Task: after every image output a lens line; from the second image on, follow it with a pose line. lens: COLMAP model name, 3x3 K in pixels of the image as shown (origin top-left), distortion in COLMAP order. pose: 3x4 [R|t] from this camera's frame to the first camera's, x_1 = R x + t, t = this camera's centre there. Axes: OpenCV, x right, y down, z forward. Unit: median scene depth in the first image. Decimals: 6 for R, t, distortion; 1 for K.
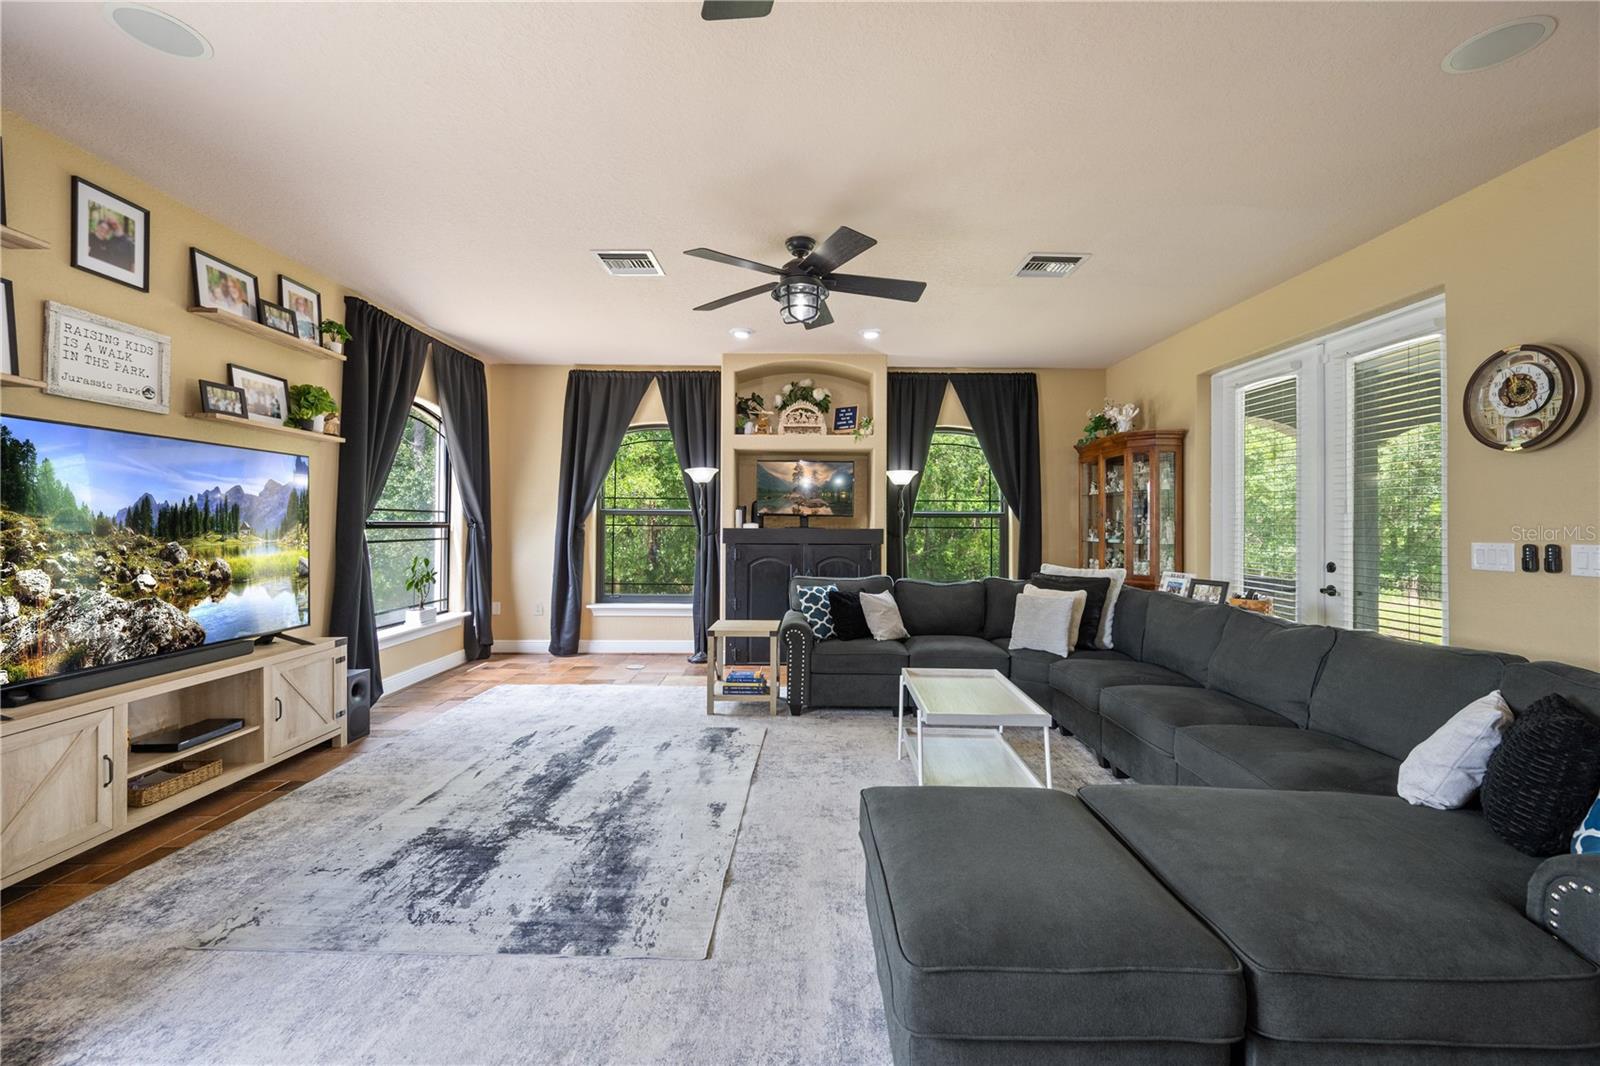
lens RADIAL K [[641.2, 0, 800.4], [0, 641.2, 516.4], [0, 0, 1]] dist [0.001007, -0.000175]
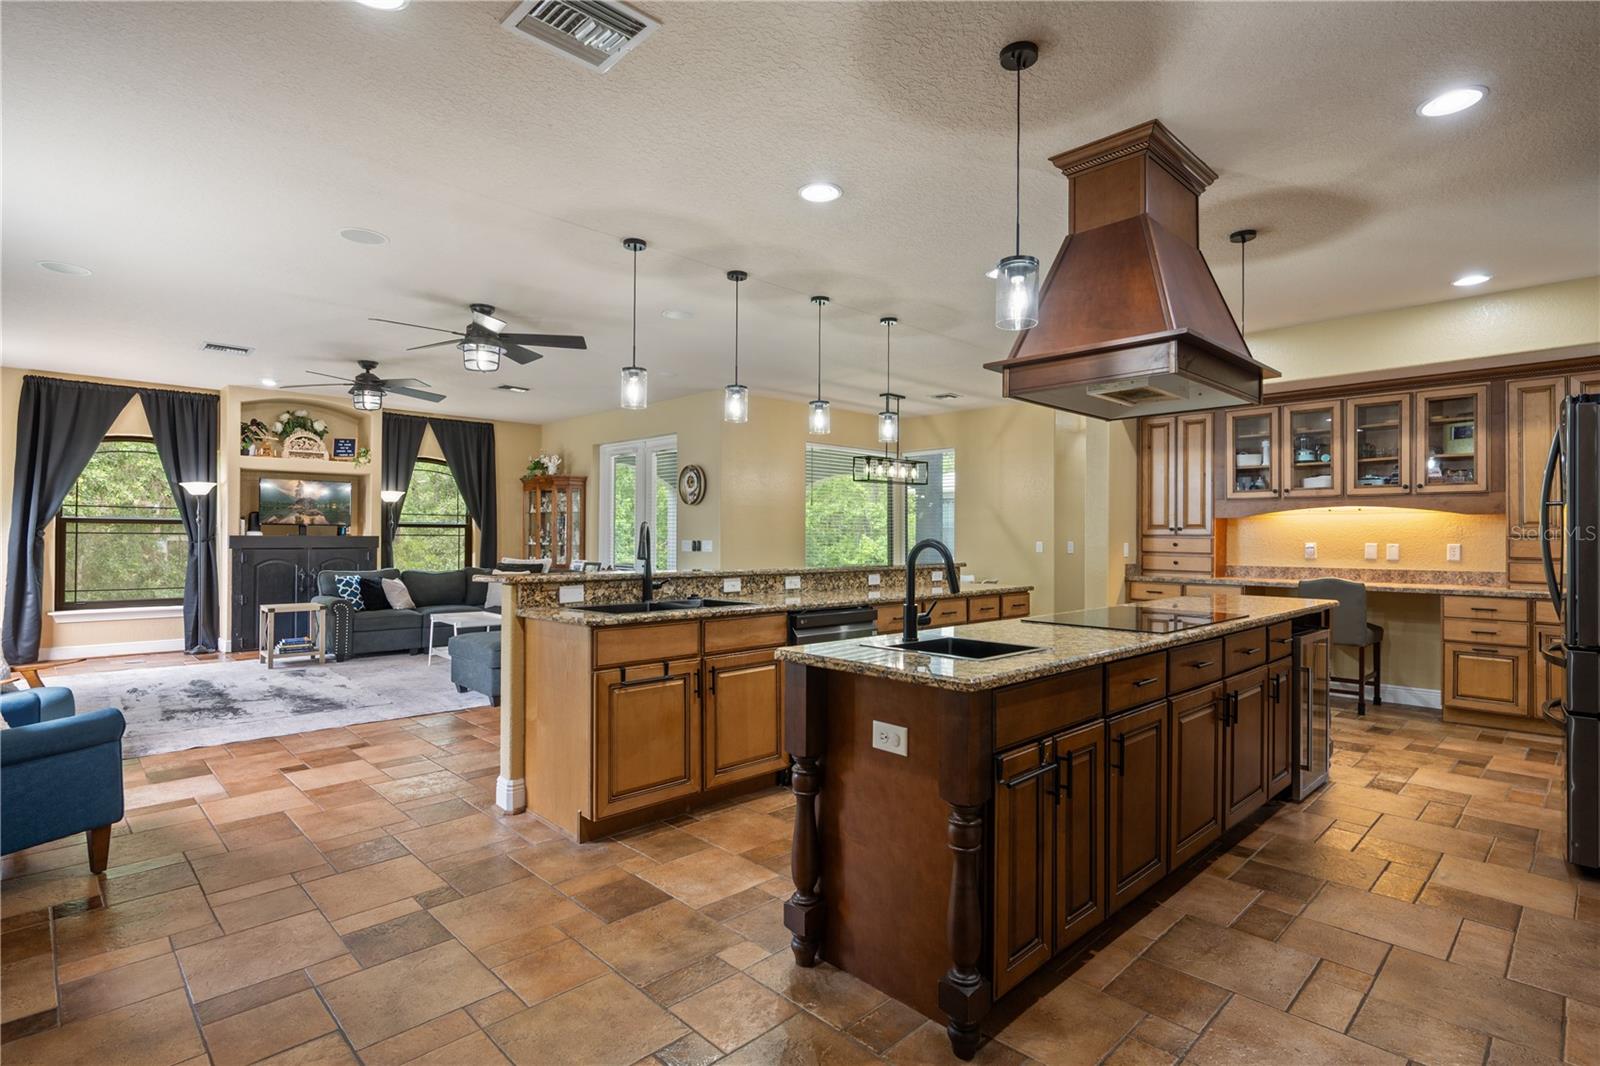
lens RADIAL K [[787.7, 0, 800.0], [0, 787.7, 533.0], [0, 0, 1]] dist [-0.003039, -0.000025]
pose [[0.721495, 0.001638, 0.692418, -0.591187], [-0.010198, 0.999914, 0.008261, -0.013794], [-0.692345, -0.013021, 0.721450, -1.225121]]
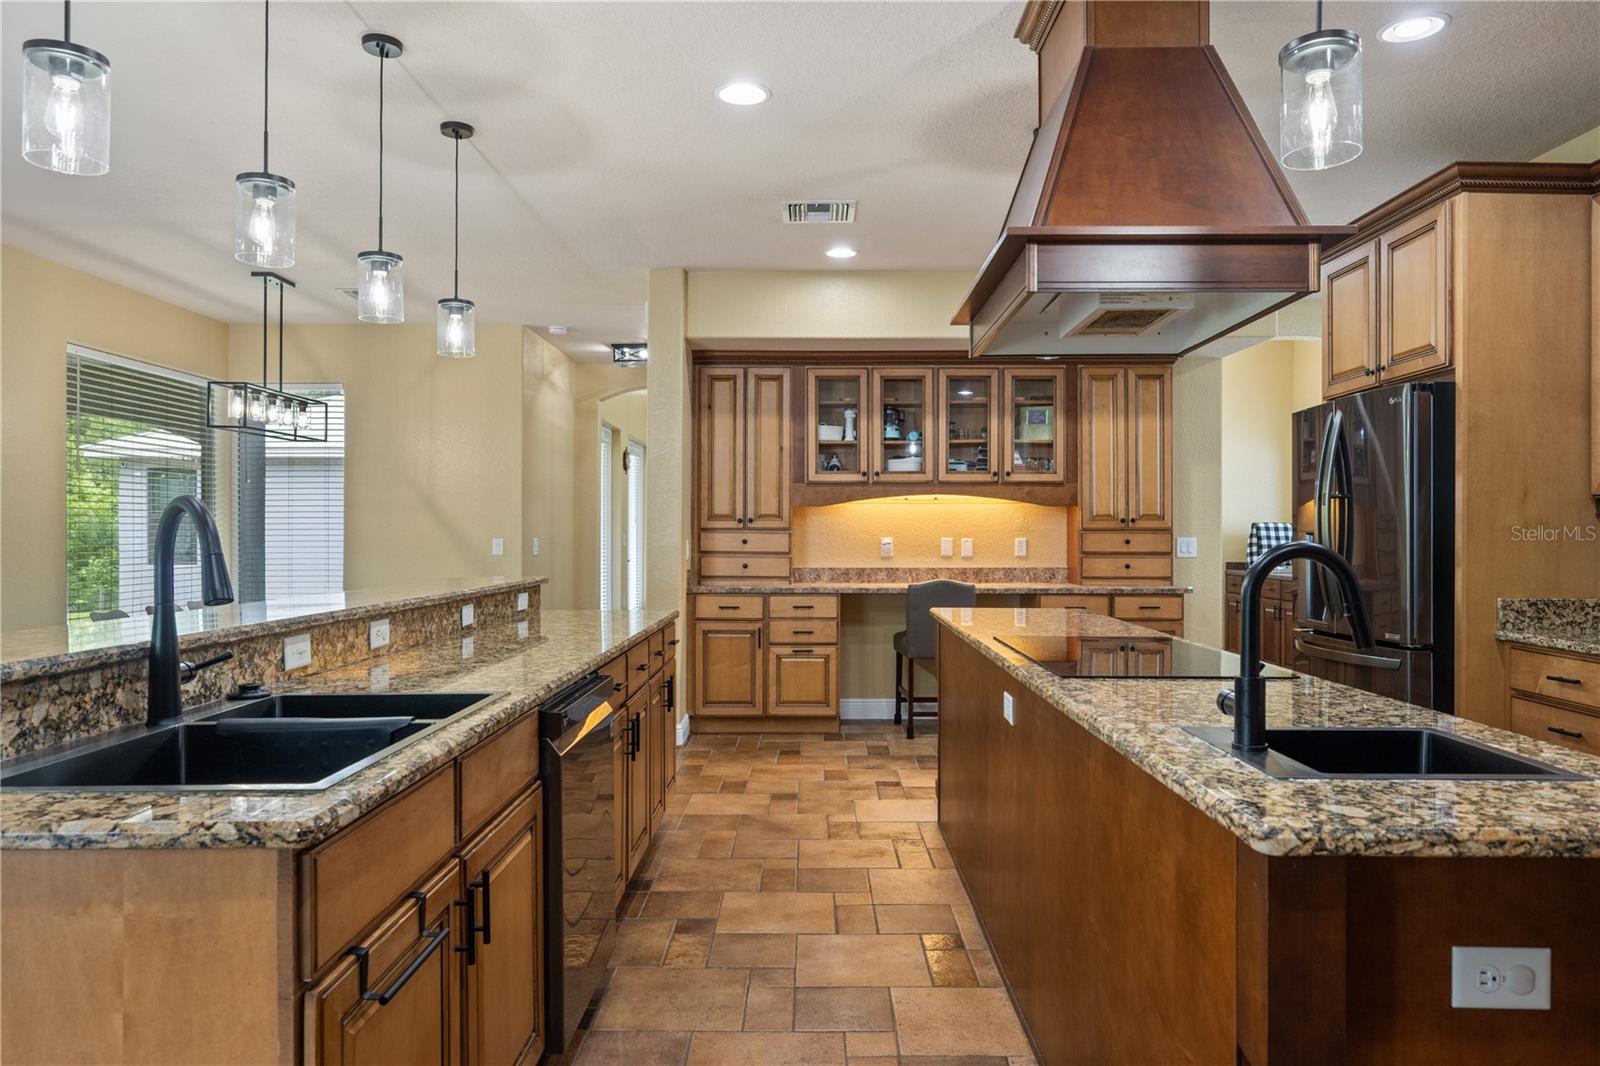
lens RADIAL K [[1054.5, 0, 800.0], [0, 1054.5, 533.0], [0, 0, 1]] dist [-0.002301, 0.001411]
pose [[0.013805, -0.006156, 0.999886, -0.497709], [-0.014685, 0.999872, 0.006358, -0.007799], [-0.999797, -0.014771, 0.013713, -0.599087]]
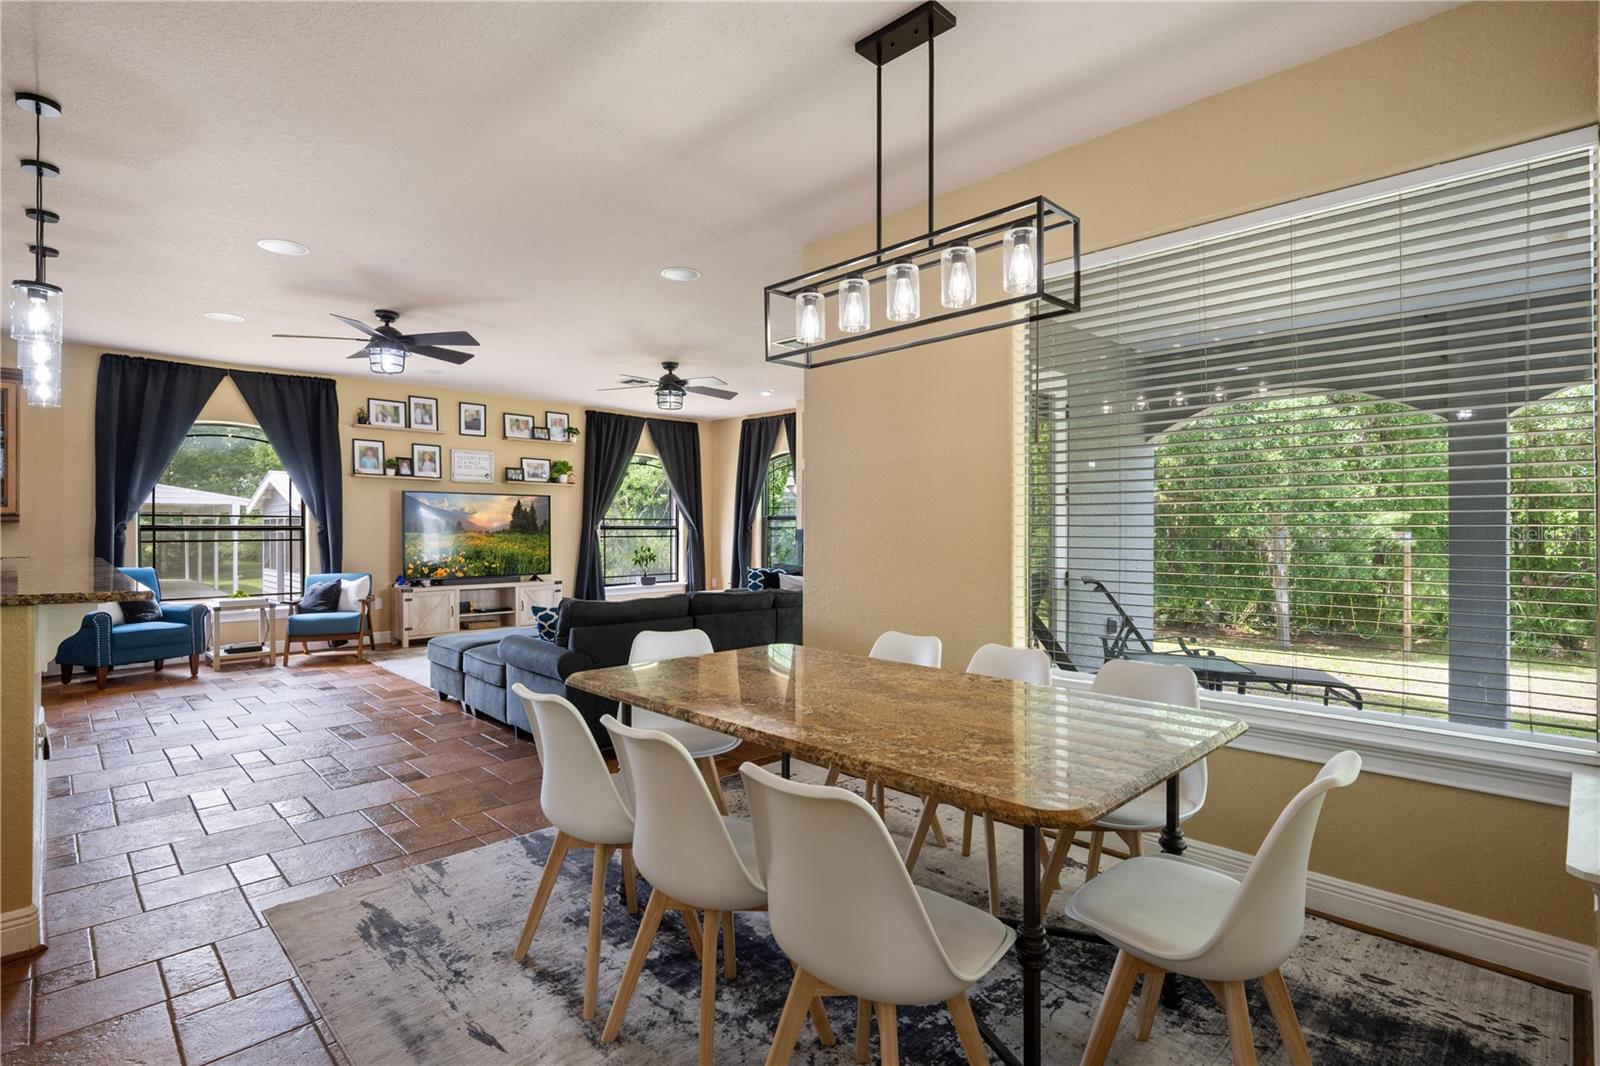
lens RADIAL K [[769.2, 0, 801.3], [0, 769.2, 525.0], [0, 0, 1]] dist [-0.002176, -0.000428]
pose [[0.697400, -0.006719, -0.716651, 1.714308], [0.011791, 0.999928, 0.002099, 0.010140], [0.716586, -0.009913, 0.697429, -0.202621]]
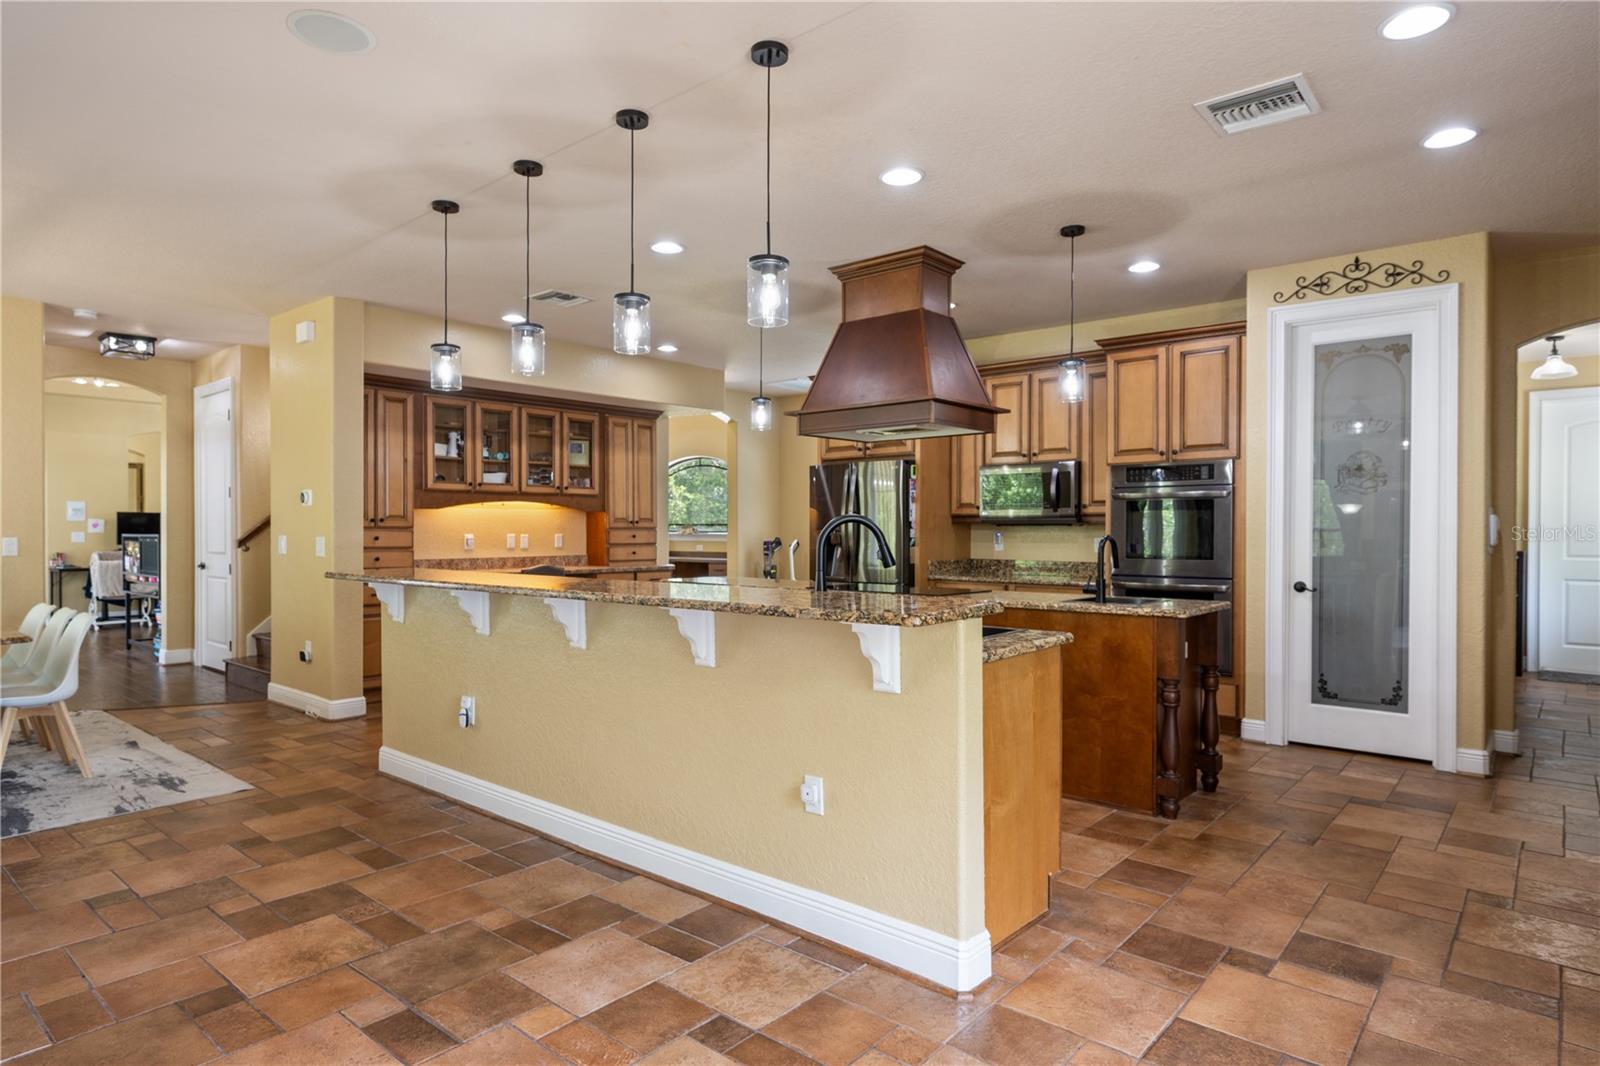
lens RADIAL K [[902.4, 0, 801.3], [0, 902.4, 537.2], [0, 0, 1]] dist [-0.000318, -0.000252]
pose [[-0.756557, -0.011207, 0.653832, -0.518370], [-0.013299, 0.999910, 0.001751, 0.003530], [-0.653793, -0.007371, -0.756638, 0.379237]]
